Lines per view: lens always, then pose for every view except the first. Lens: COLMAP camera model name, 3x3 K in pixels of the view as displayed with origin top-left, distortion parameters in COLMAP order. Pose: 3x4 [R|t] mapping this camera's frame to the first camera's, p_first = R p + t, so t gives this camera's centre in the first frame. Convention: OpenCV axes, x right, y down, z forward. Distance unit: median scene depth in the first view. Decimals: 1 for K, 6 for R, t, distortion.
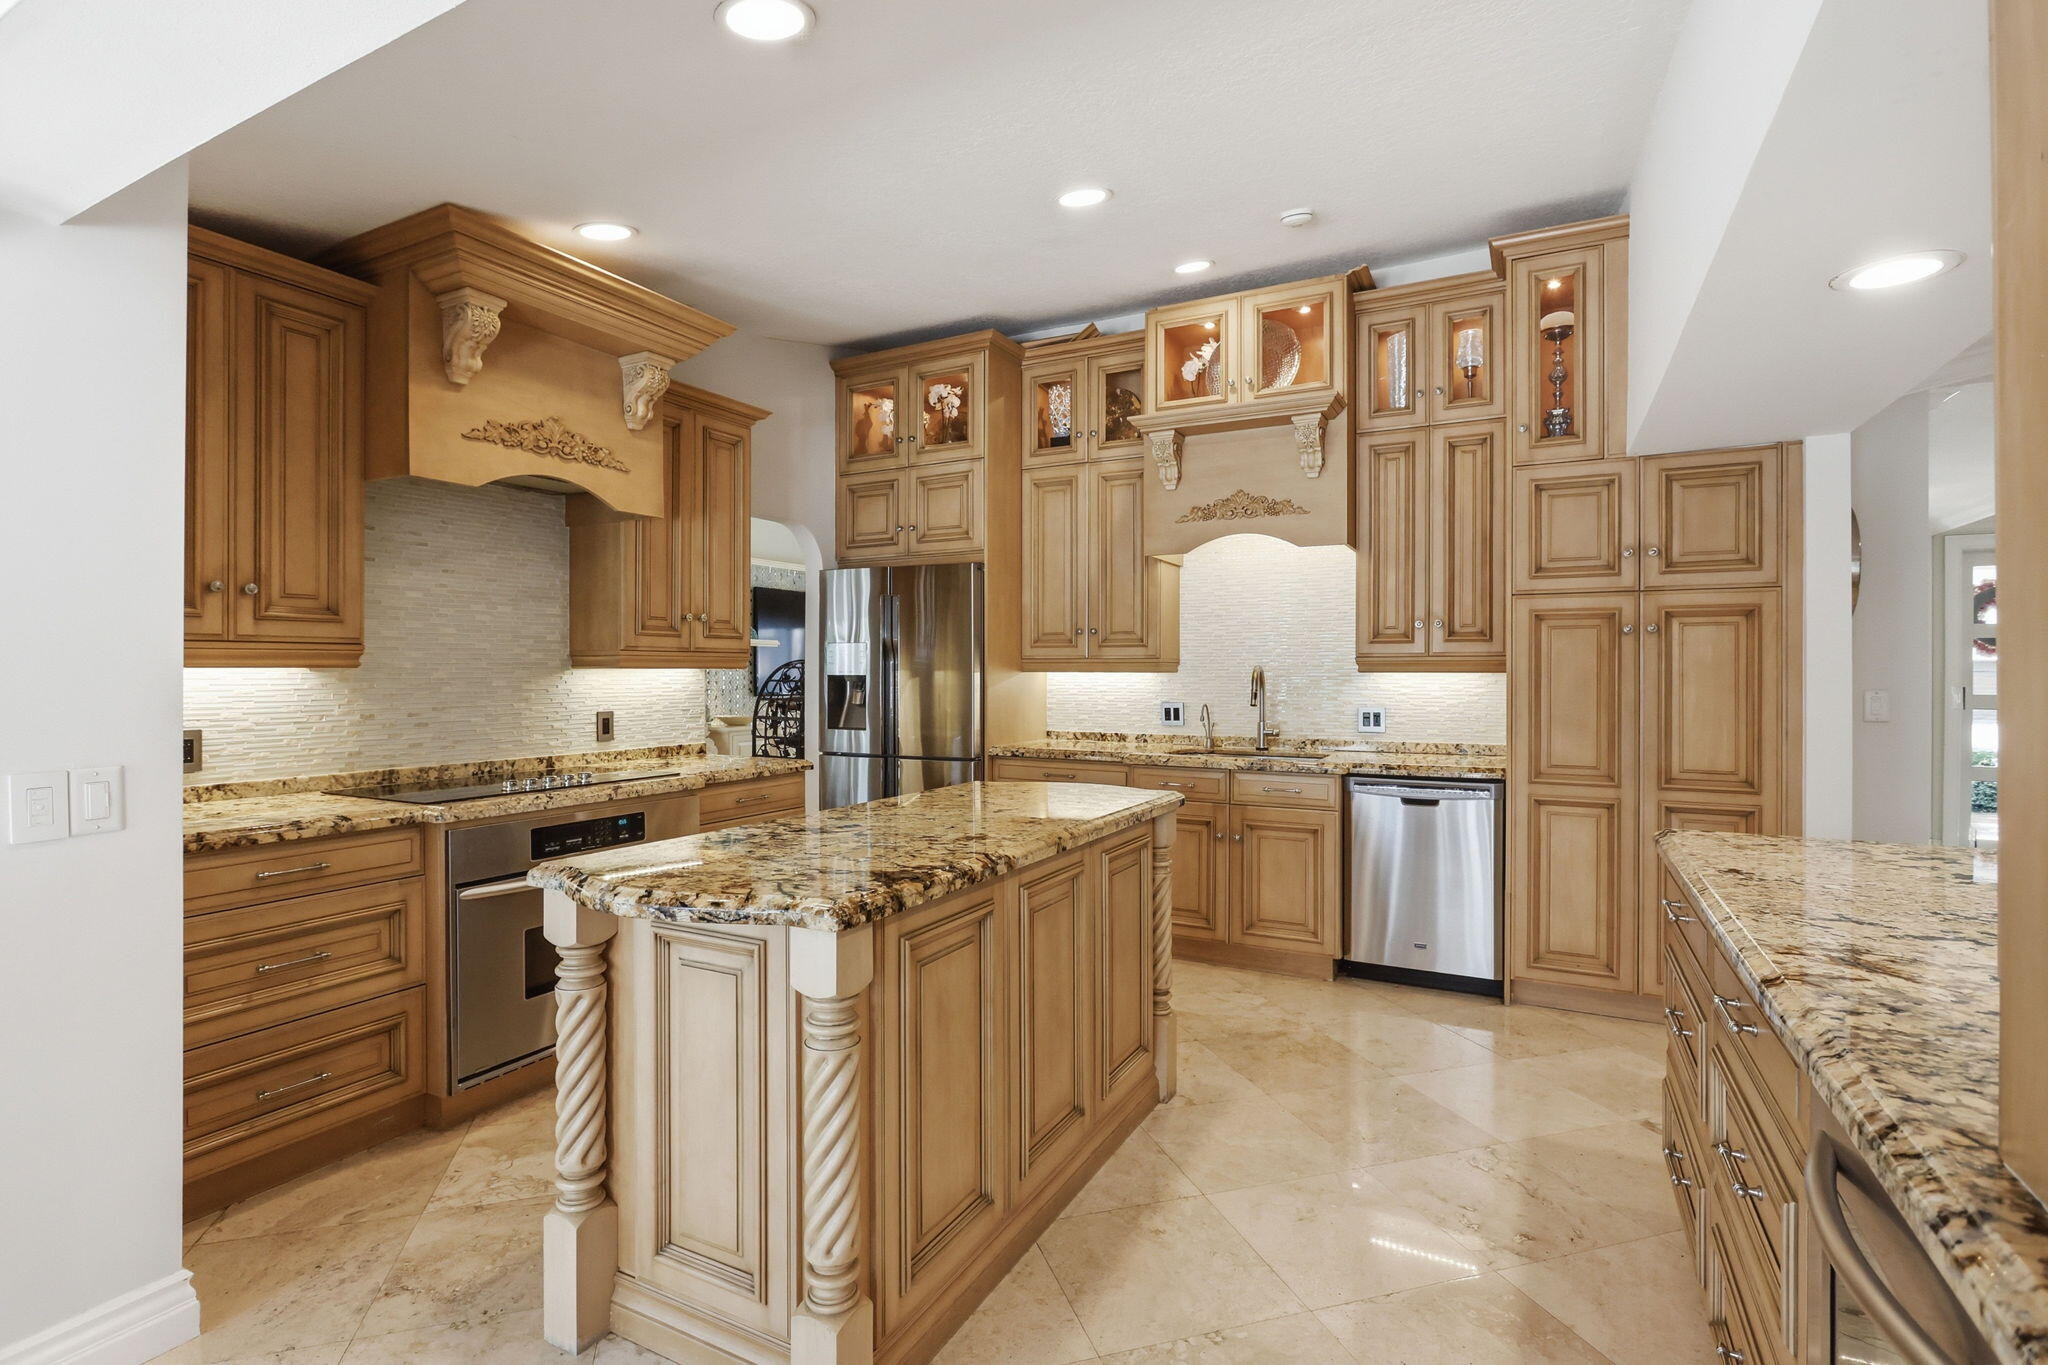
lens RADIAL K [[978.4, 0, 1030.3], [0, 978.4, 668.1], [0, 0, 1]] dist [0.000558, 0.002686]
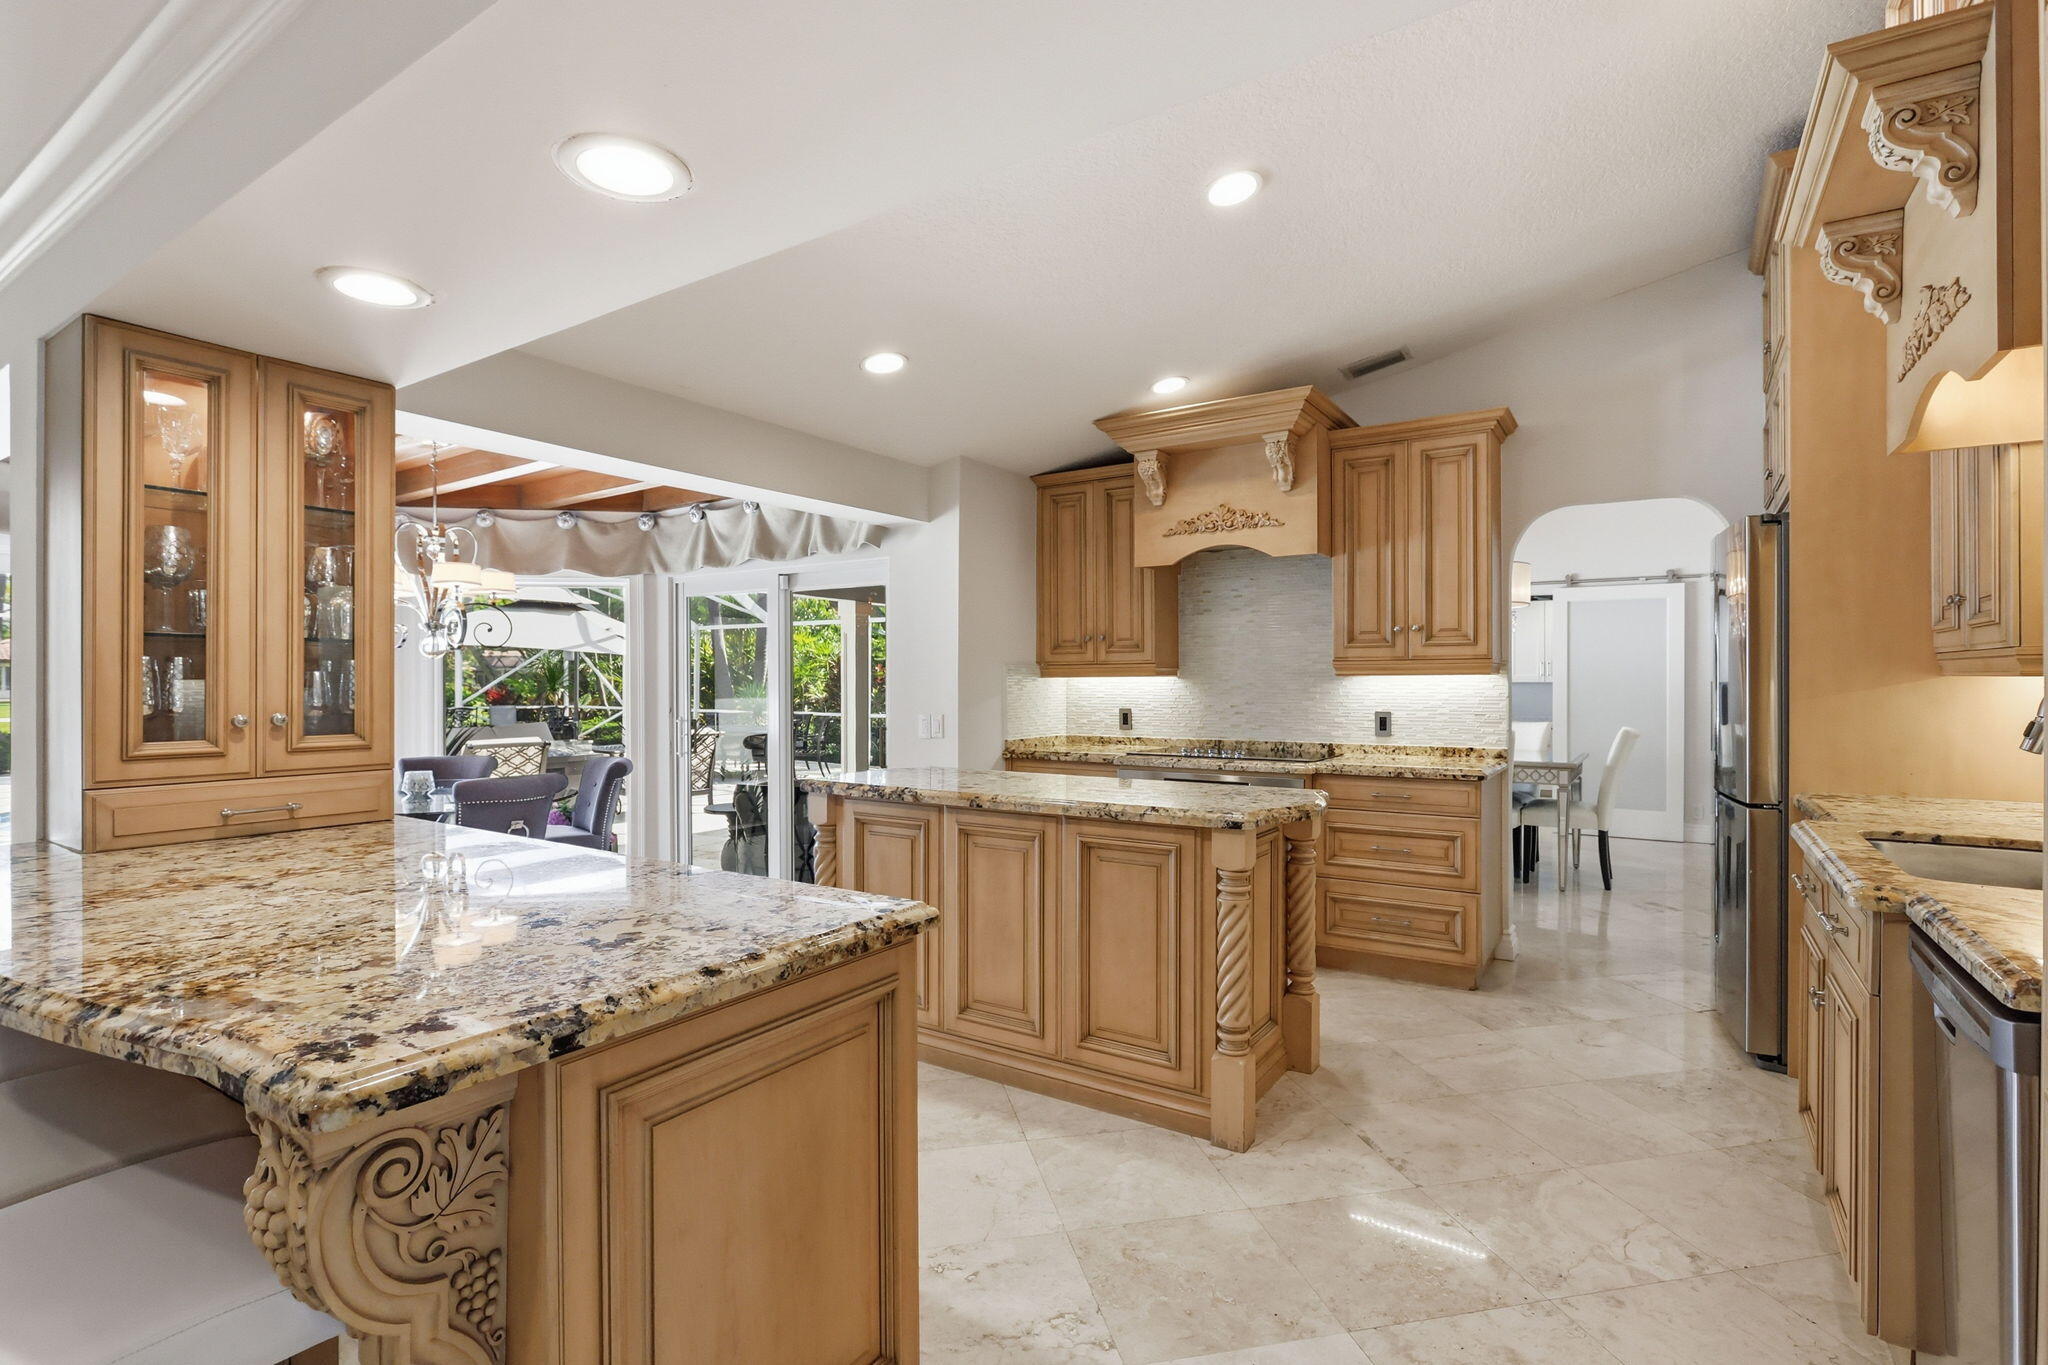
lens RADIAL K [[978.4, 0, 1030.3], [0, 978.4, 683.2], [0, 0, 1]] dist [0.000558, 0.002686]
pose [[-0.093010, 0.001688, -0.995664, 0.926685], [0.005066, 0.999986, 0.001222, 0.006908], [0.995652, -0.004931, -0.093017, 0.794346]]
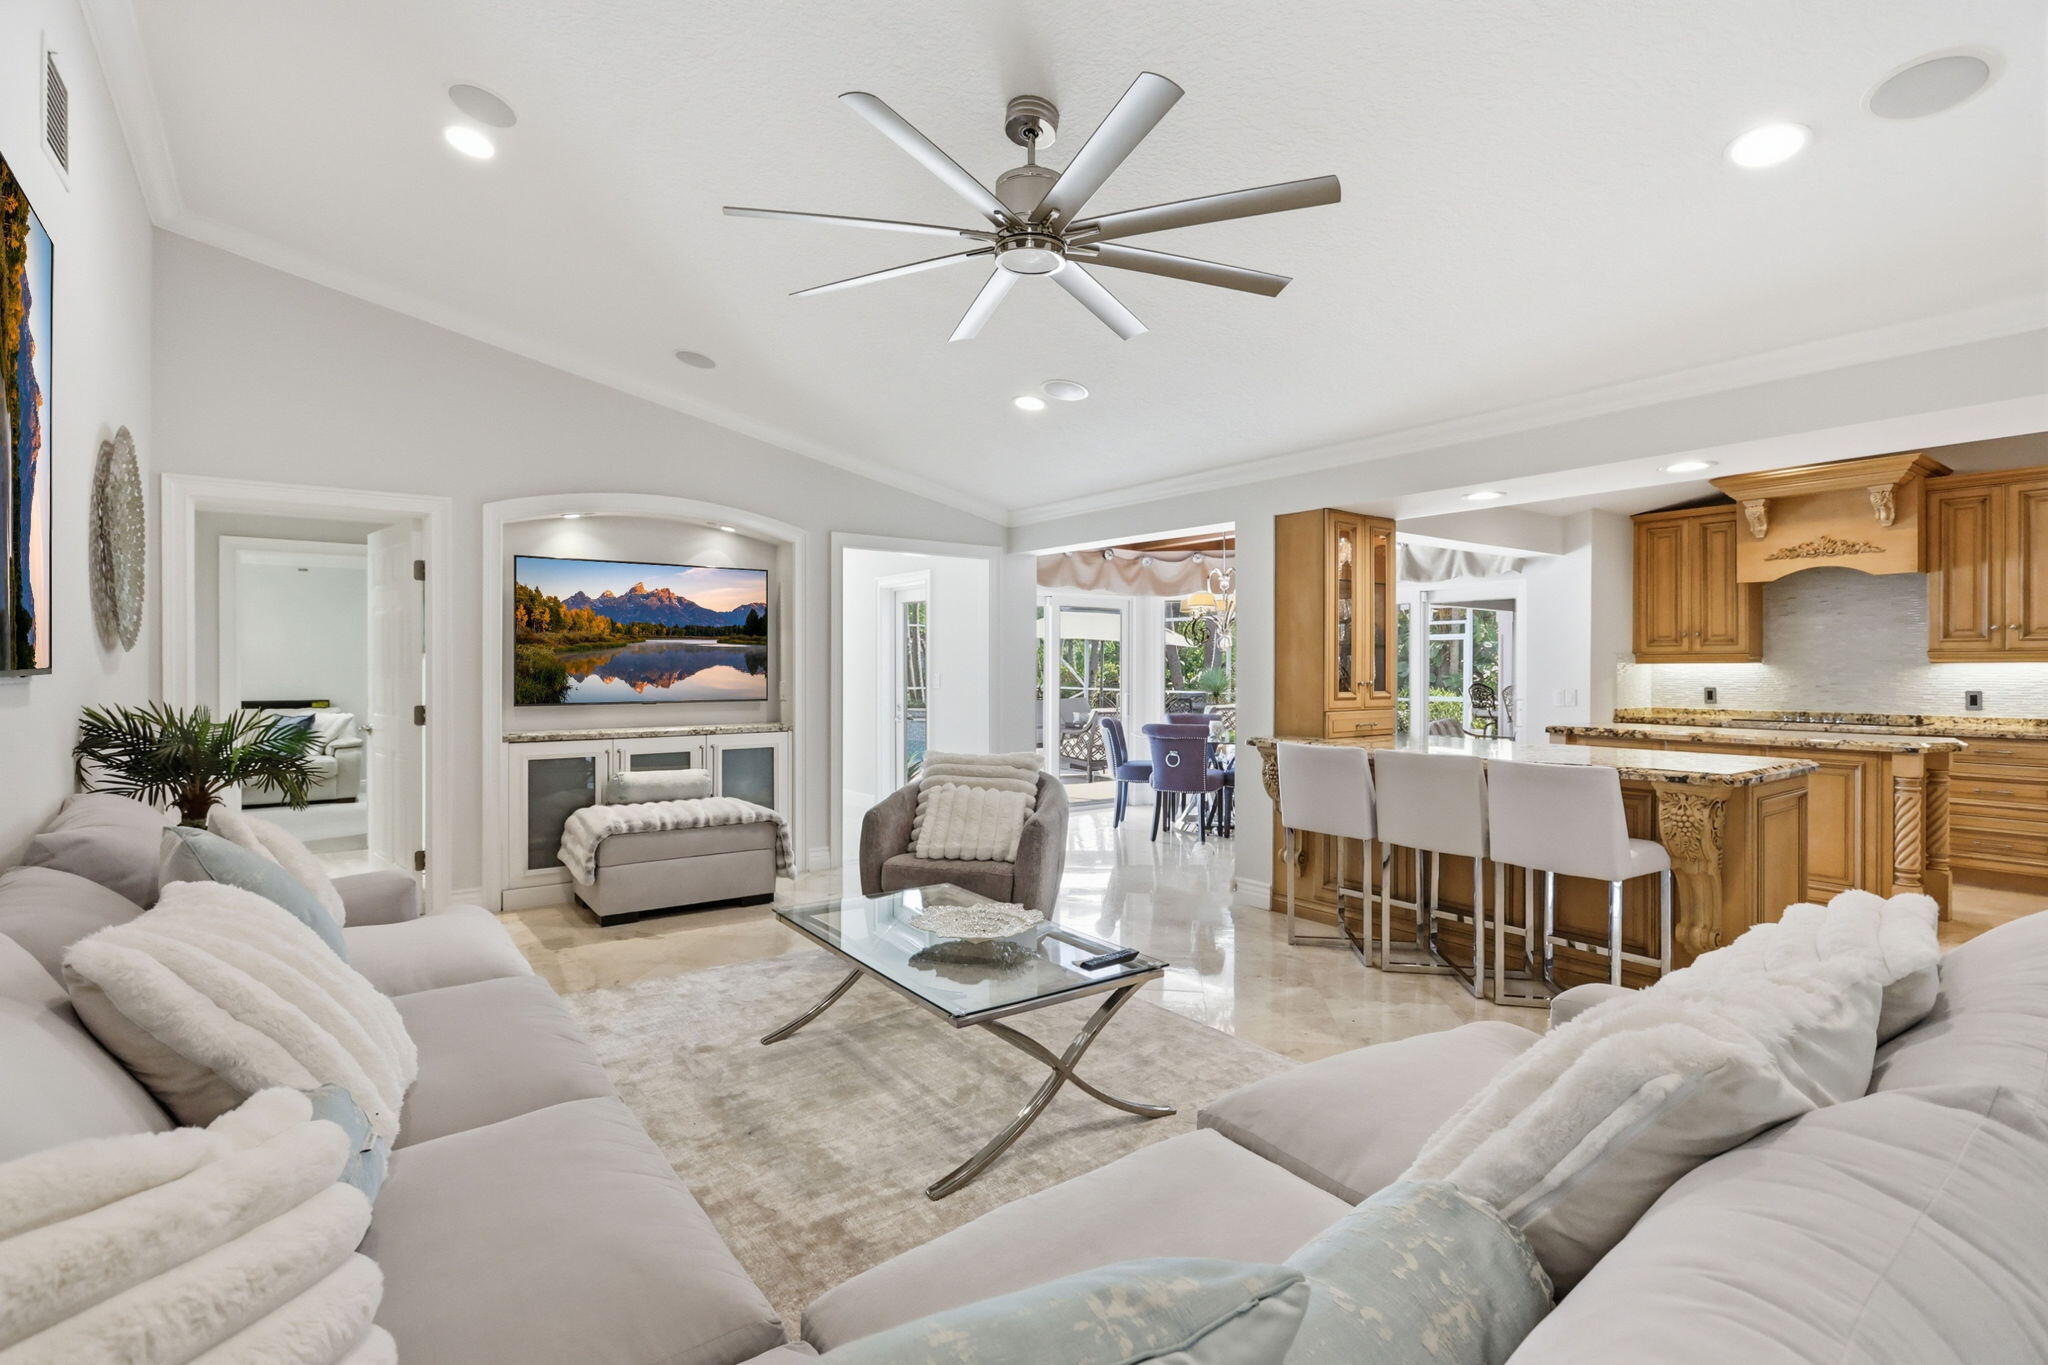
lens RADIAL K [[978.4, 0, 1013.3], [0, 978.4, 671.1], [0, 0, 1]] dist [0.000558, 0.002686]
pose [[-0.430421, 0.002543, -0.902625, 1.872798], [0.002173, 0.999996, 0.001781, 0.008825], [0.902626, -0.001195, -0.430425, 0.351012]]
